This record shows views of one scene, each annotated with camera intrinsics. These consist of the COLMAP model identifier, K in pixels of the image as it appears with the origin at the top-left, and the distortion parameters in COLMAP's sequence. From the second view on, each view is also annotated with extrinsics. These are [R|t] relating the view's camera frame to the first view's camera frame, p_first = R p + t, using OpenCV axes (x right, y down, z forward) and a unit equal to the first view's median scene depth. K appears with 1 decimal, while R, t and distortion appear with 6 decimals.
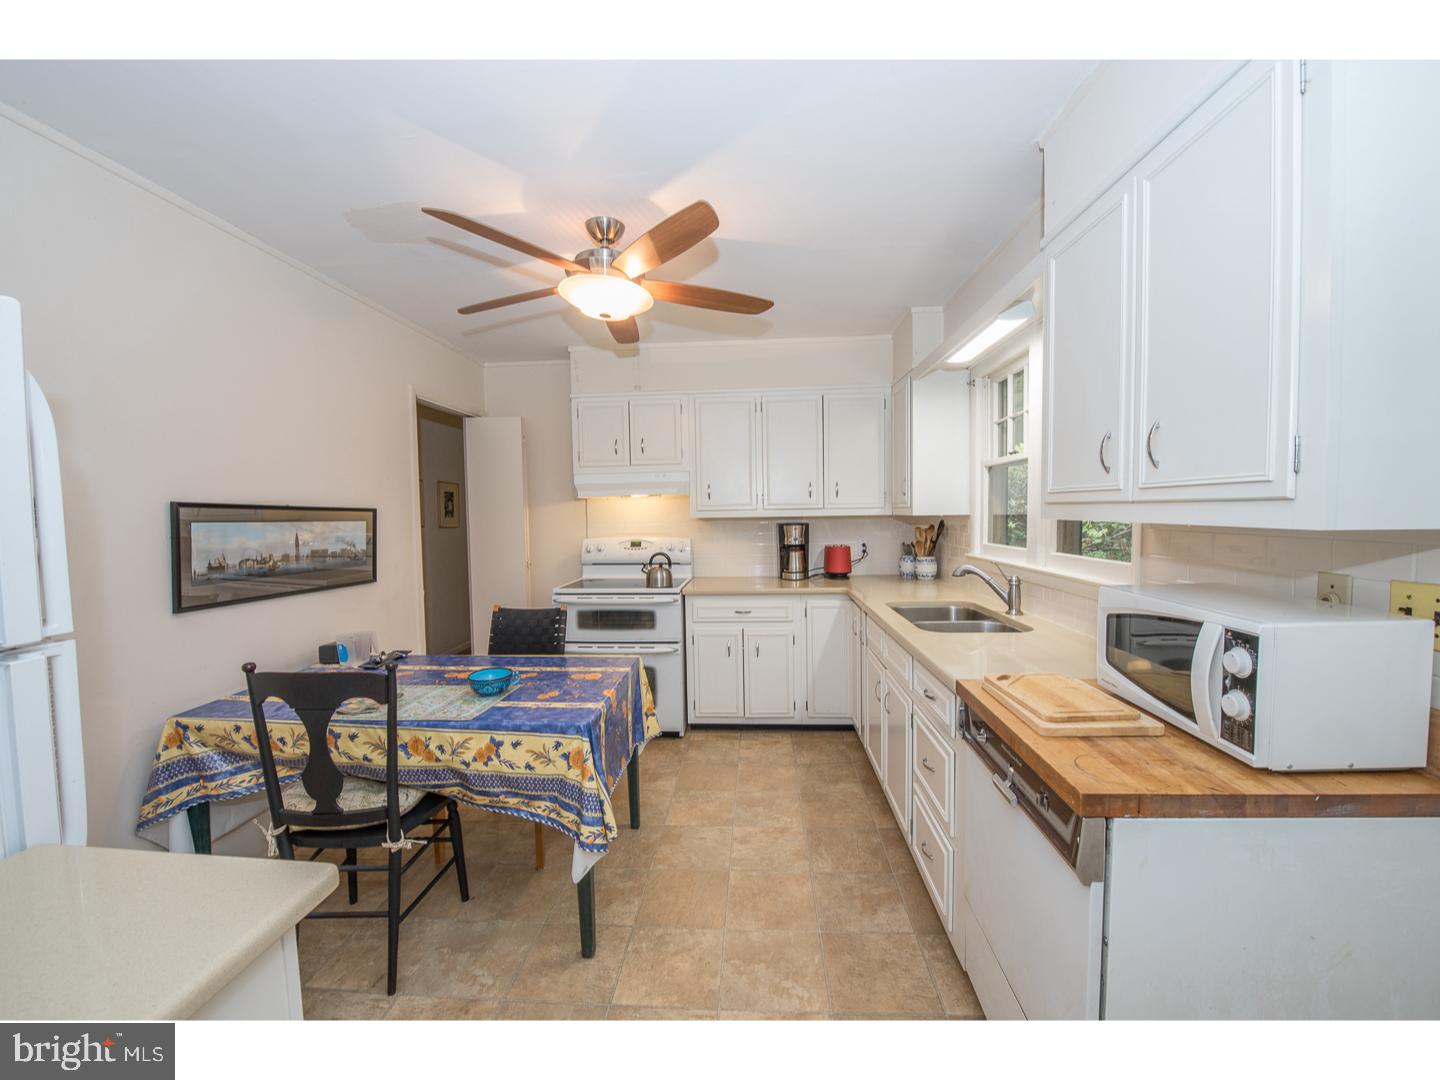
lens RADIAL K [[575.5, 0, 719.1], [0, 575.5, 538.8], [0, 0, 1]] dist [-0.013522, -0.000225]
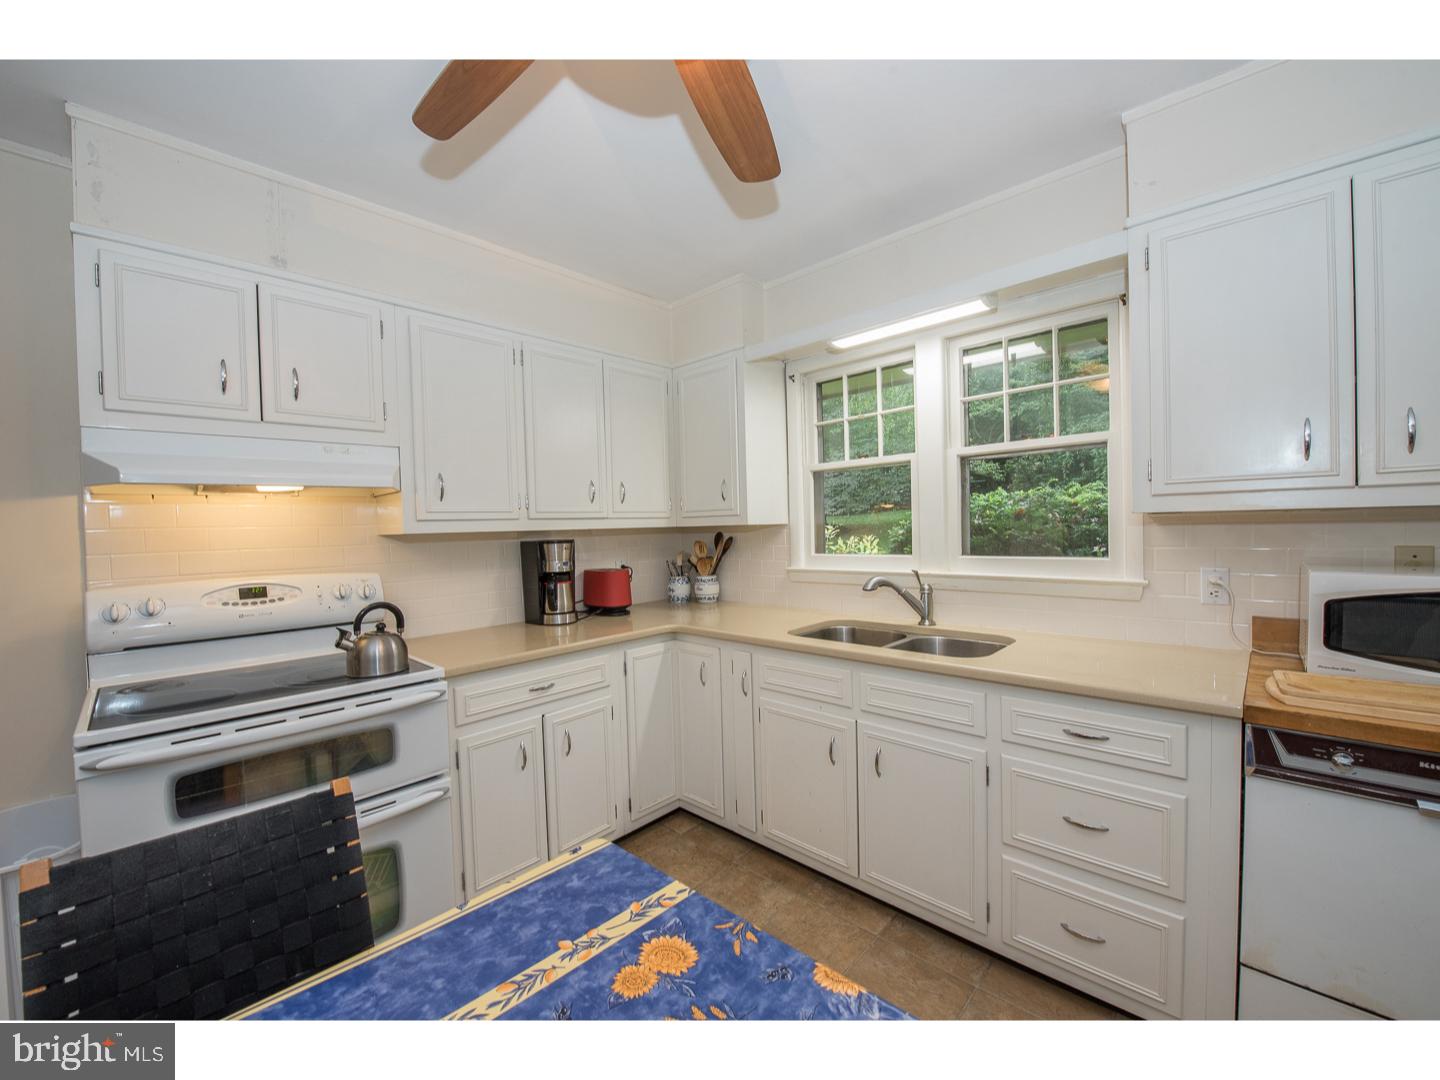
lens RADIAL K [[575.5, 0, 722.3], [0, 575.5, 538.8], [0, 0, 1]] dist [-0.013522, -0.000225]
pose [[0.636082, -0.017801, 0.771416, -0.275663], [0.053773, 0.998326, -0.021302, -0.004128], [-0.769745, 0.055031, 0.635975, 0.431830]]
